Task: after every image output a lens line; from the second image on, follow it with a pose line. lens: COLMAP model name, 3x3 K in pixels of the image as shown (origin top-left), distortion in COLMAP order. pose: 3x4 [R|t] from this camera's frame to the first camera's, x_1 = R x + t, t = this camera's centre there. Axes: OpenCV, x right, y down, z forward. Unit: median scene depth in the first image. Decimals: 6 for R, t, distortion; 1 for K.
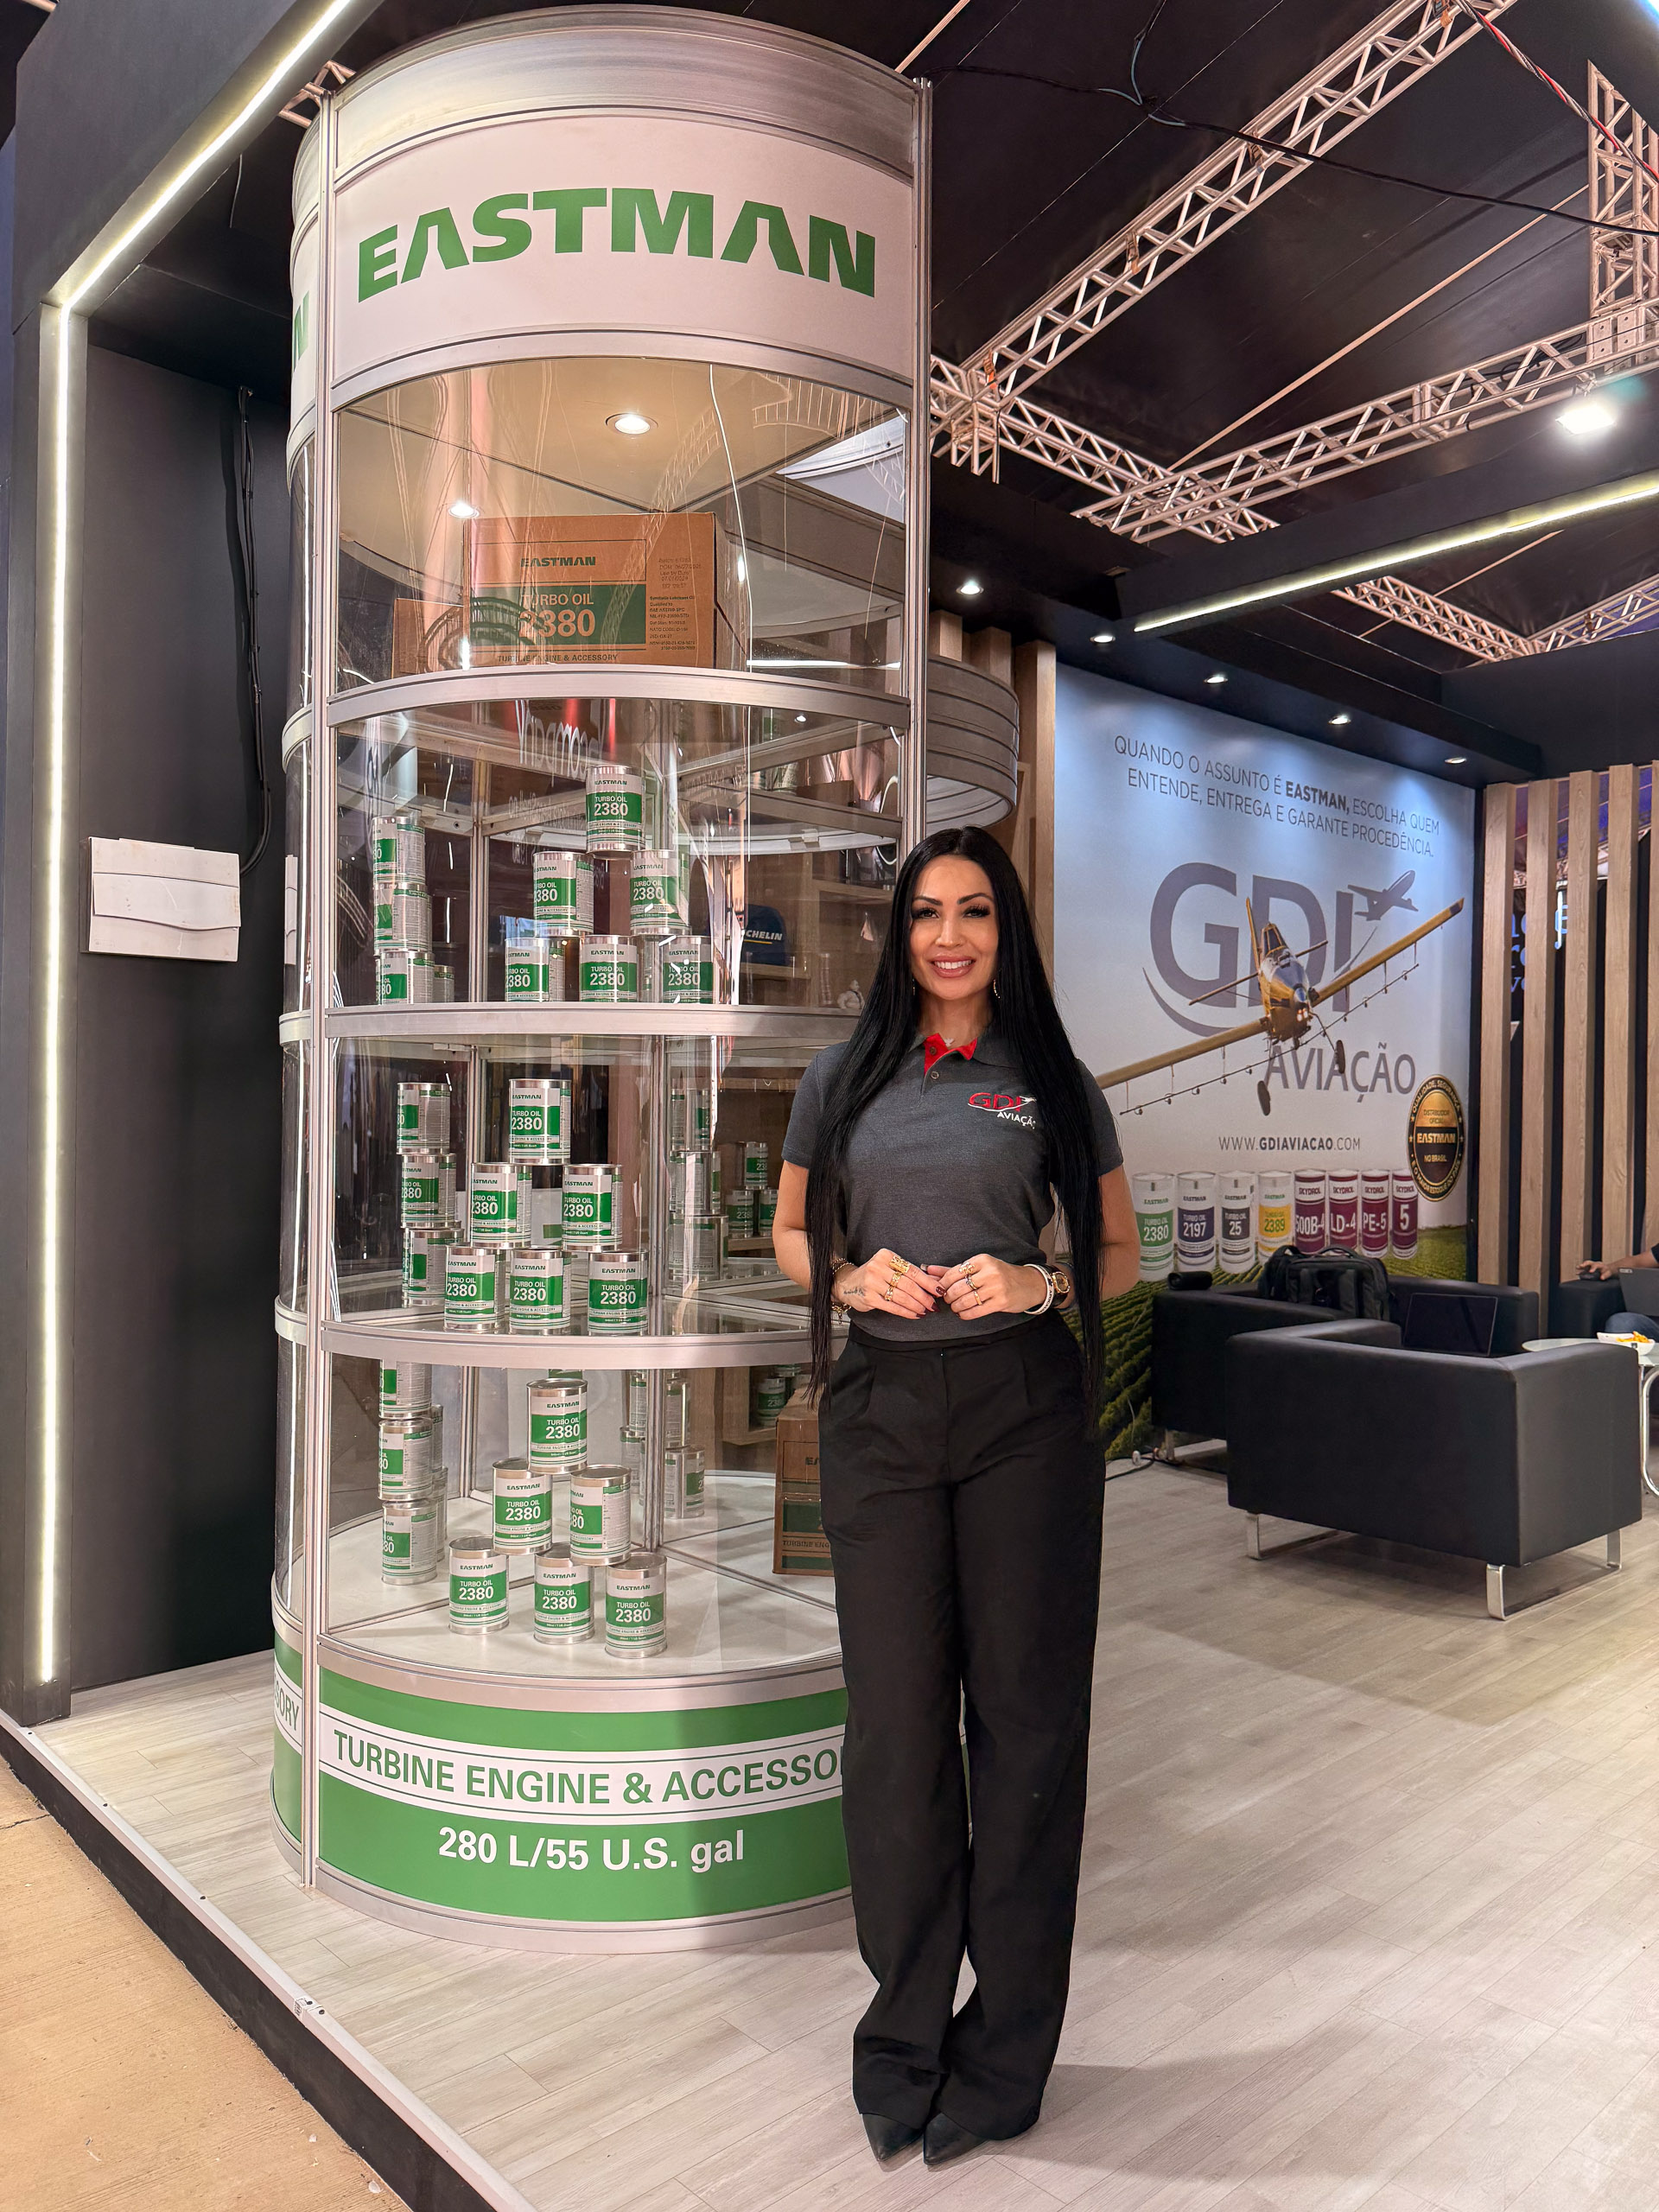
lens RADIAL K [[1572.4, 0, 828.6], [0, 1572.4, 1101.6], [0, 0, 1]] dist [0.013759, -0.011229]
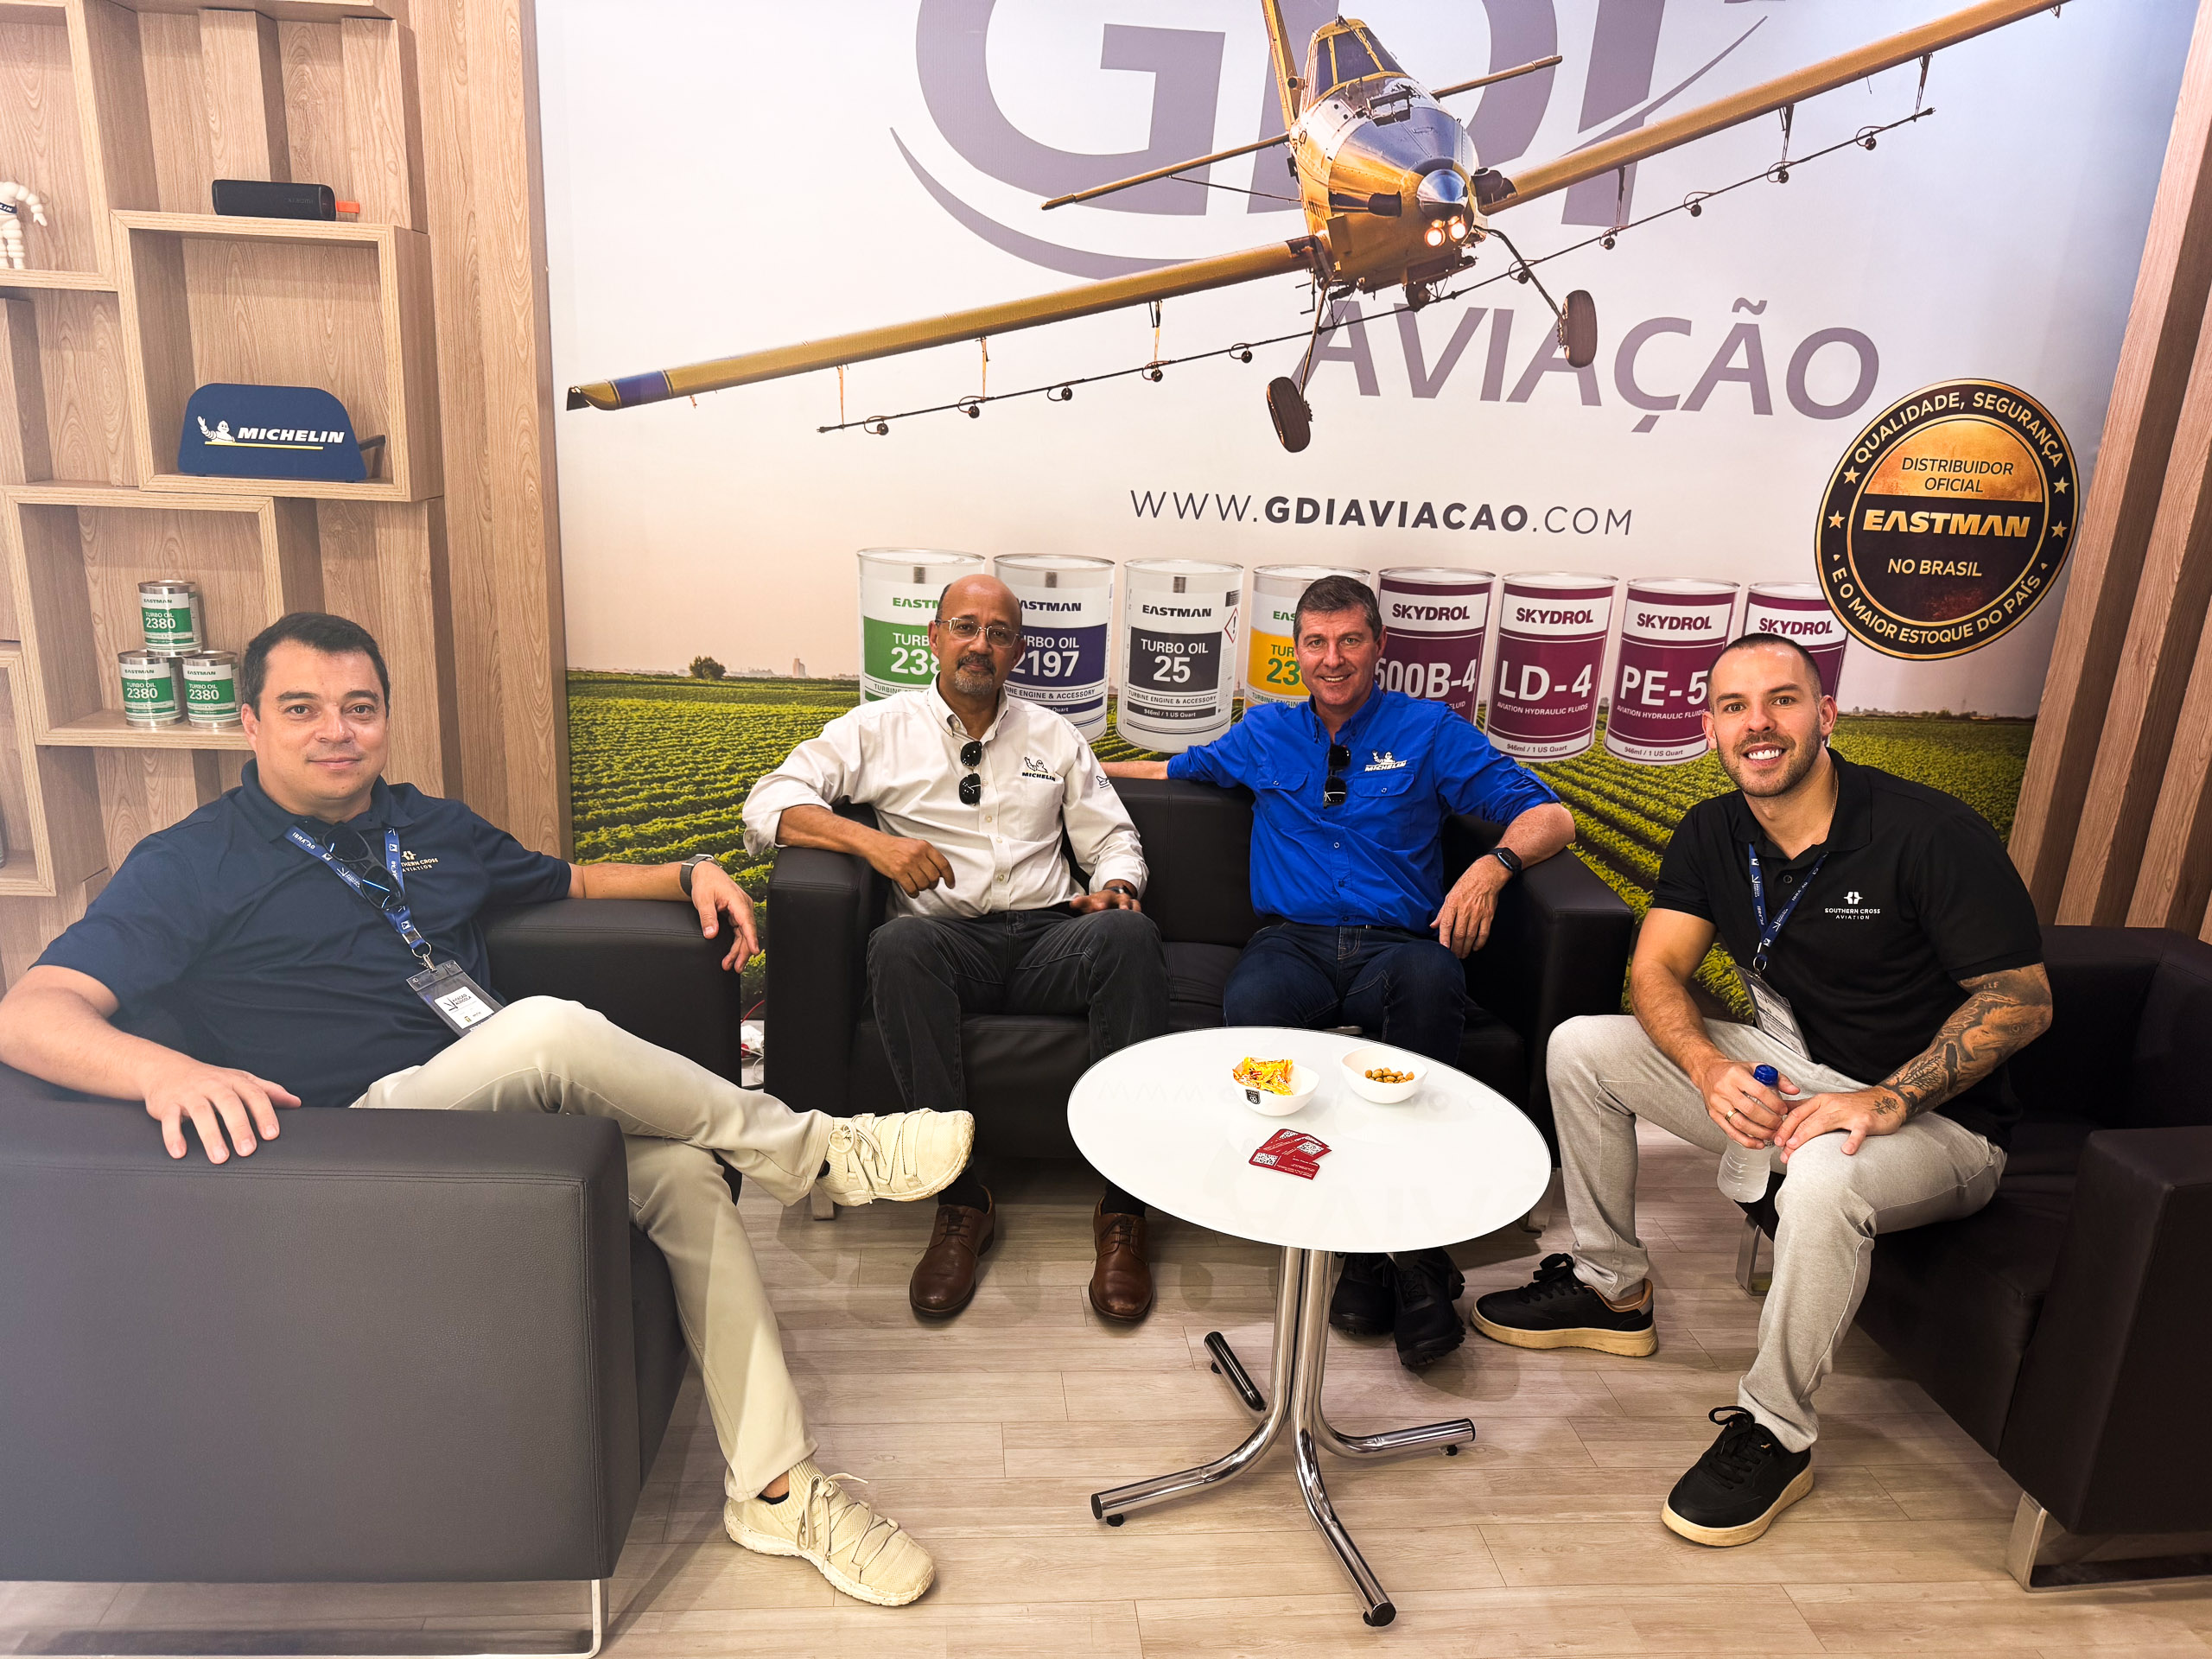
lens RADIAL K [[1572.4, 0, 1113.4], [0, 1572.4, 833.0], [0, 0, 1]] dist [0.013759, -0.011229]
pose [[0.815235, 0.196571, -0.544750, 0.919653], [-0.033956, 0.955240, 0.293878, -0.034475], [0.578134, -0.221082, 0.785419, 0.972036]]
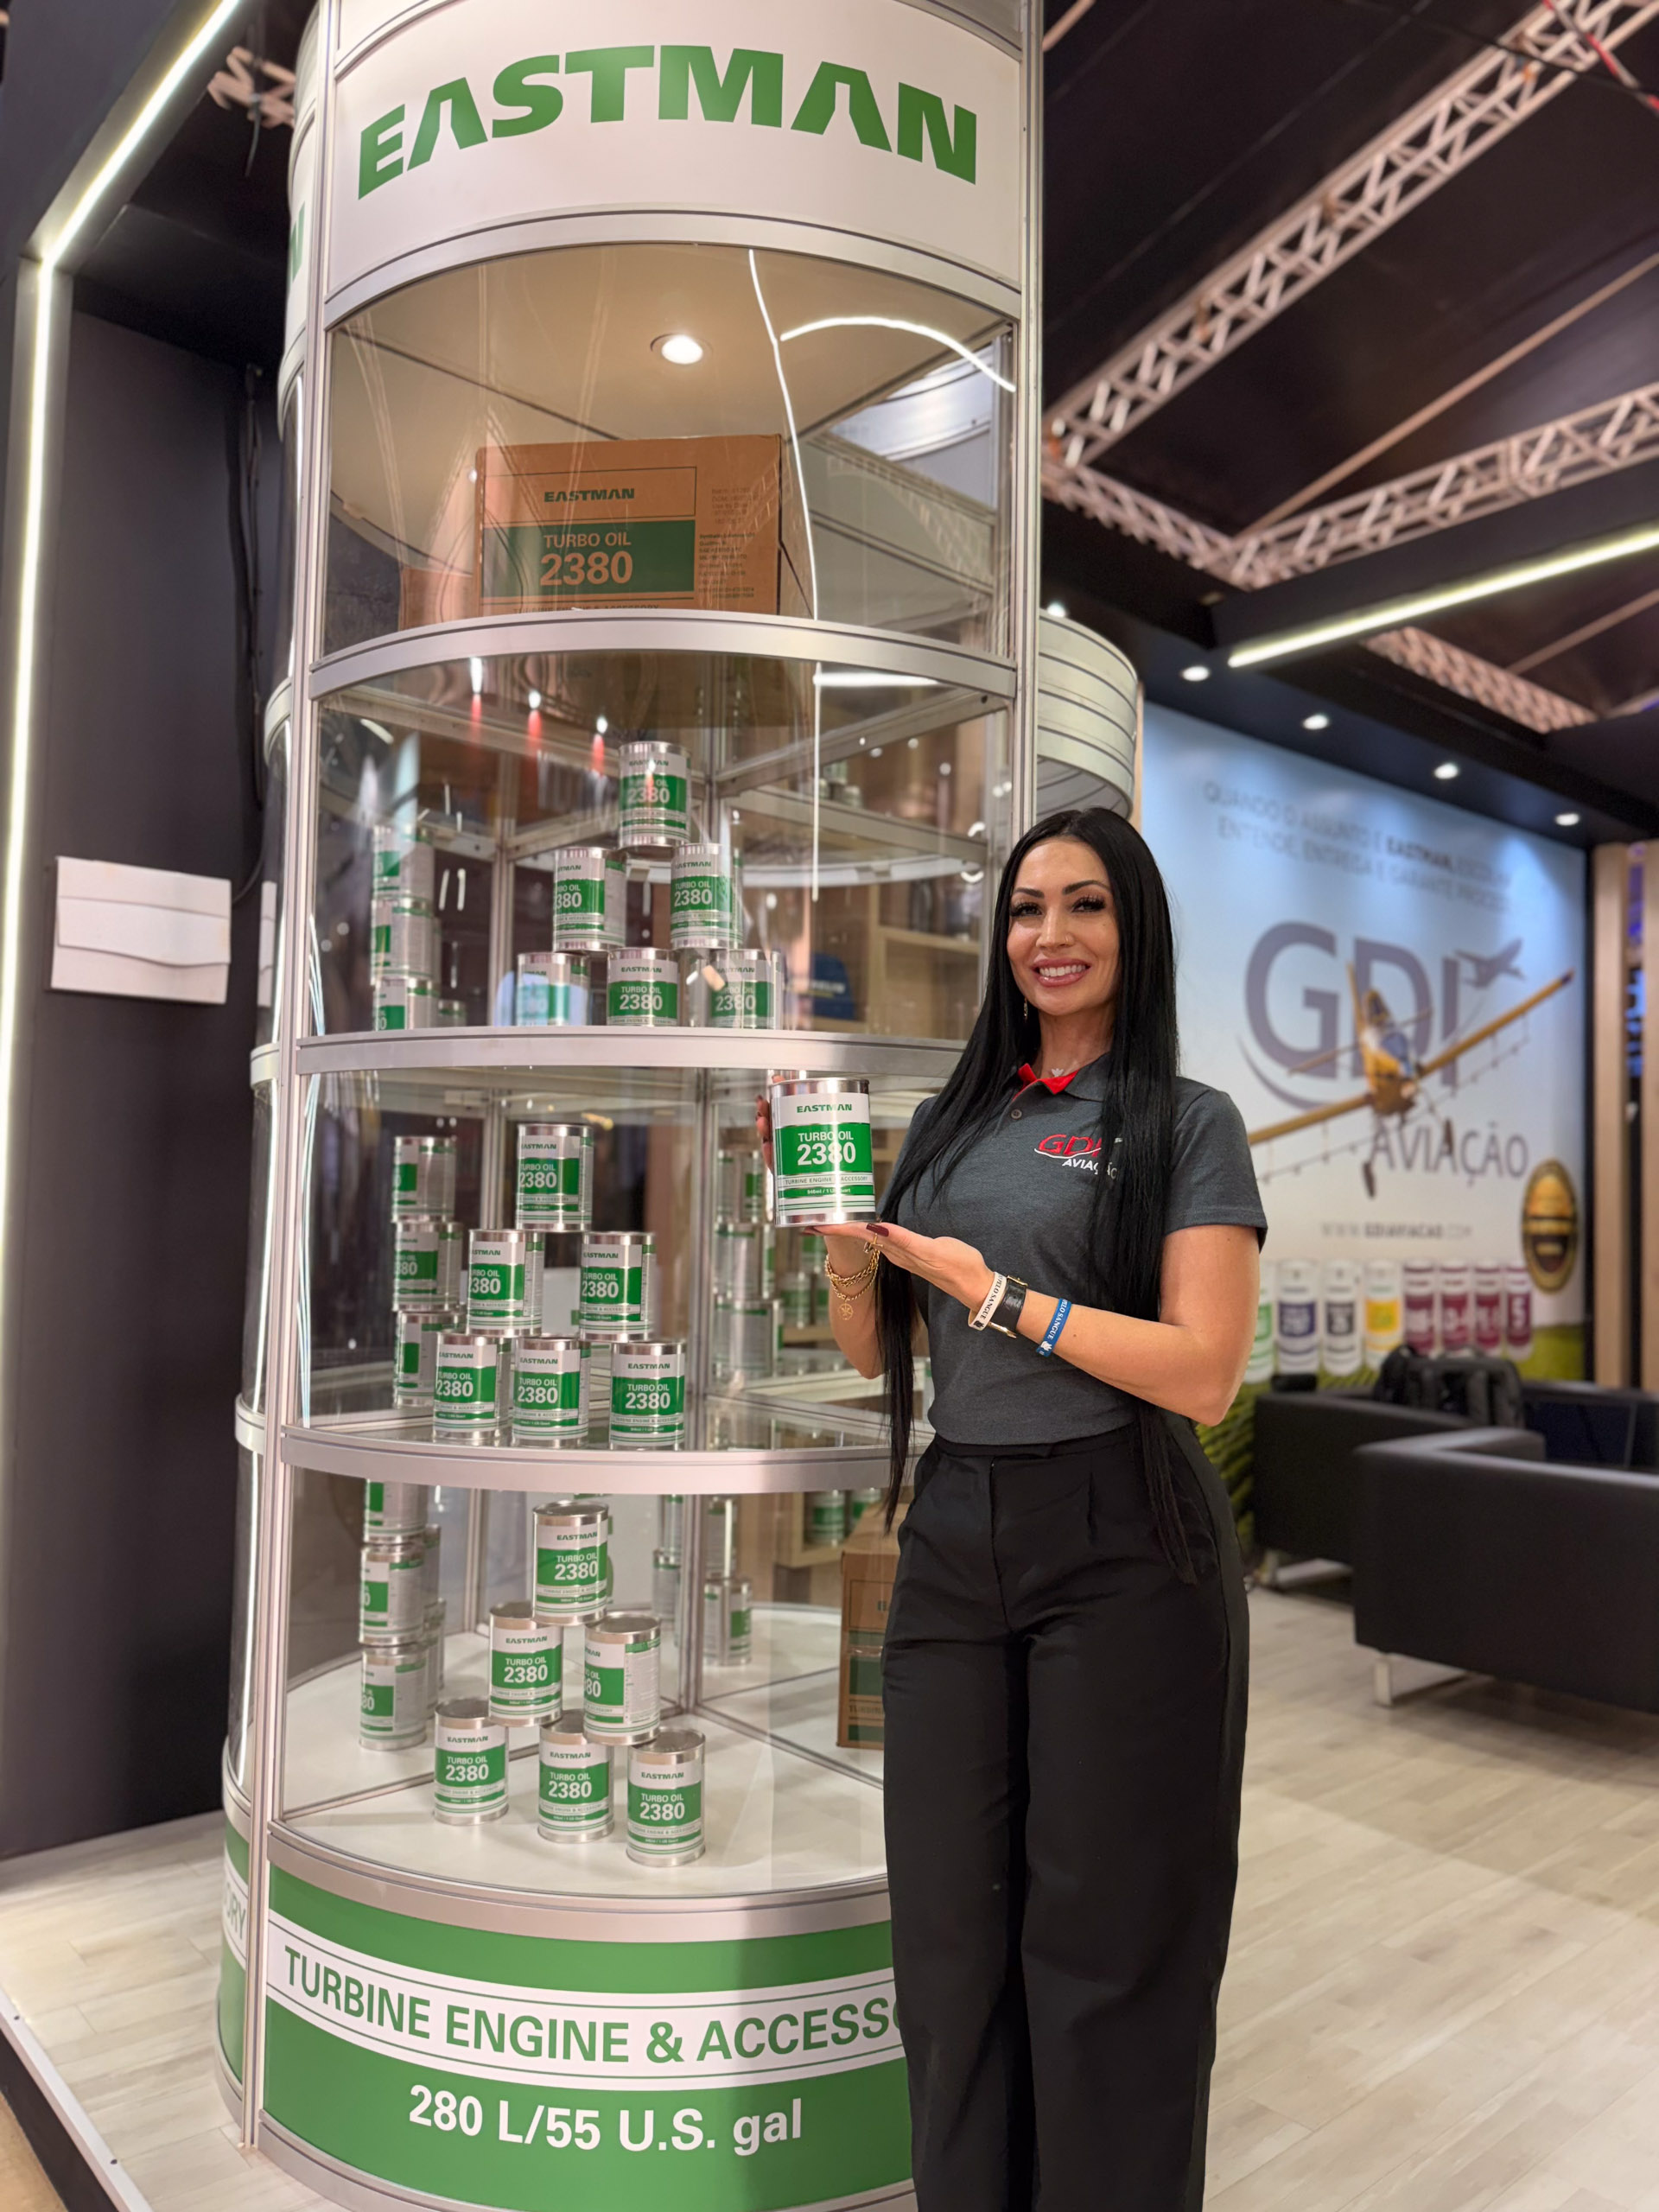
lens RADIAL K [[1572.4, 0, 838.8], [0, 1572.4, 1109.1], [0, 0, 1]] dist [0.013759, -0.011229]
pose [[0.999689, 0.006325, -0.024129, -0.014035], [-0.007606, 0.998547, -0.053347, 0.013882], [0.023756, 0.053514, 0.998284, 0.142361]]
